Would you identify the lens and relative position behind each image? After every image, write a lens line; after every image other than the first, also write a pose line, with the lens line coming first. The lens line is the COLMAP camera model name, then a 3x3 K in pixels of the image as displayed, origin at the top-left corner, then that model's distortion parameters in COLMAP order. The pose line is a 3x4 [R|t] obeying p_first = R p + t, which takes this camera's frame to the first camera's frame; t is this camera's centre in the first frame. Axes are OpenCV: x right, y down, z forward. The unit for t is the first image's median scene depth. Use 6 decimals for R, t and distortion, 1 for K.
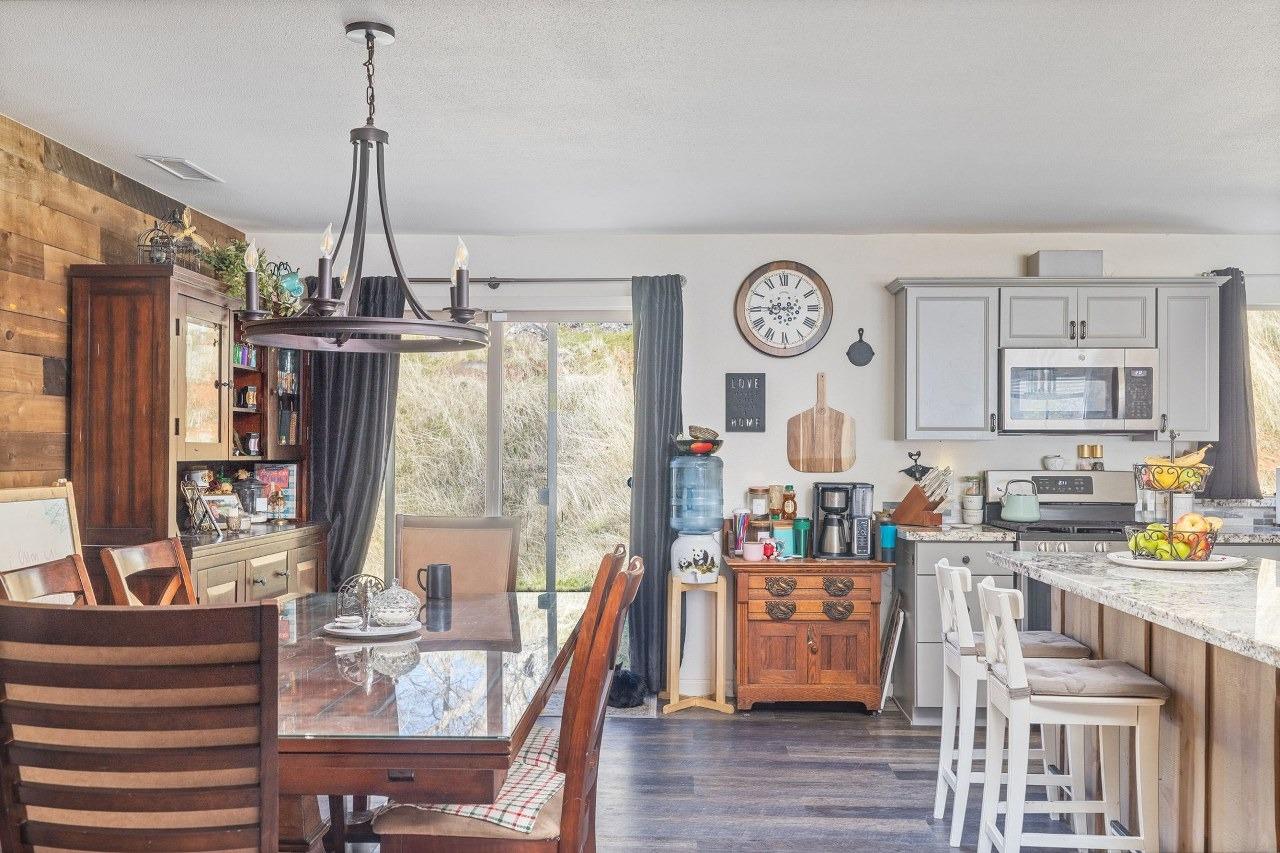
lens RADIAL K [[1177.9, 0, 638.2], [0, 1177.9, 435.9], [0, 0, 1]] dist [-0.022786, 0.000000]
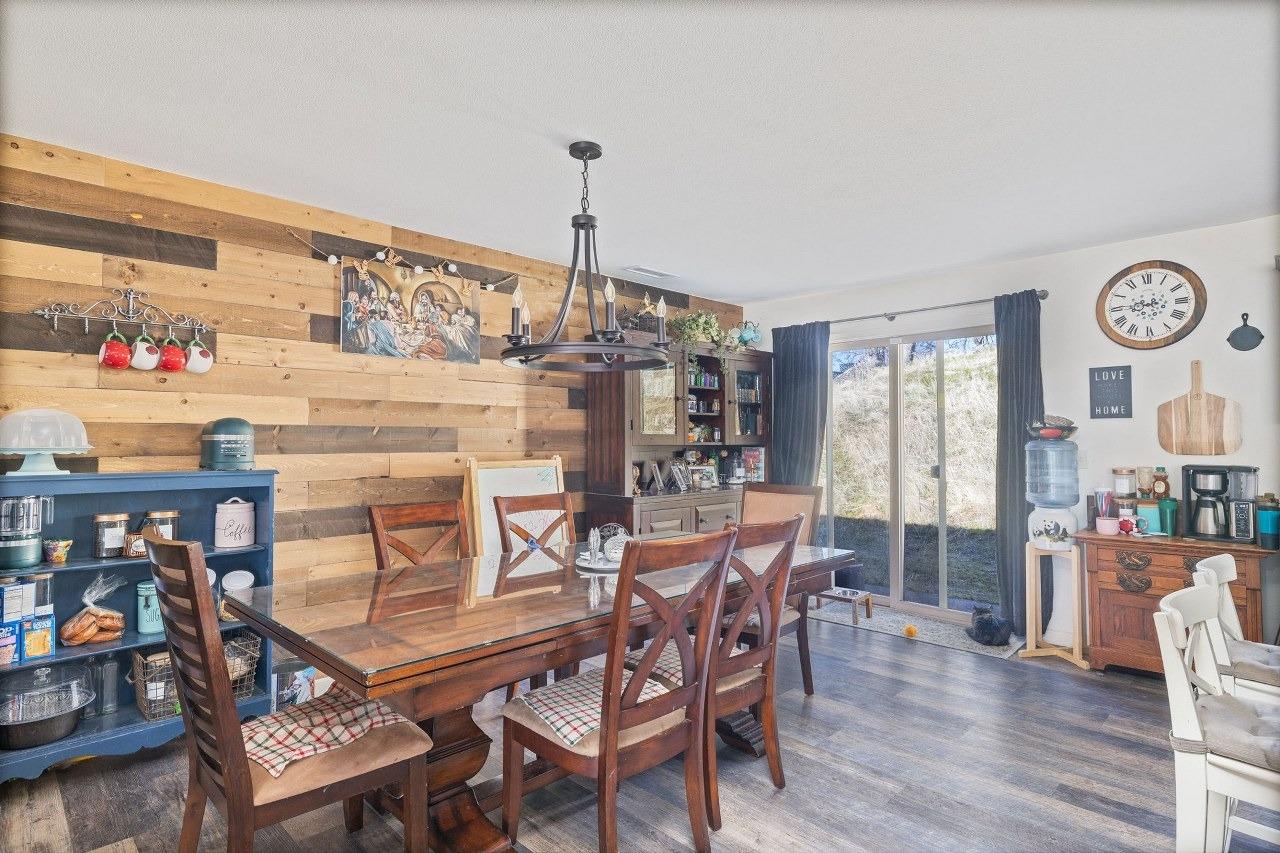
lens RADIAL K [[664.4, 0, 641.0], [0, 664.4, 418.1], [0, 0, 1]] dist [-0.006036, 0.000129]
pose [[0.734394, -0.028701, -0.678116, 0.196287], [0.015866, 0.999558, -0.025124, 0.004826], [0.678537, 0.007693, 0.734526, 0.237003]]
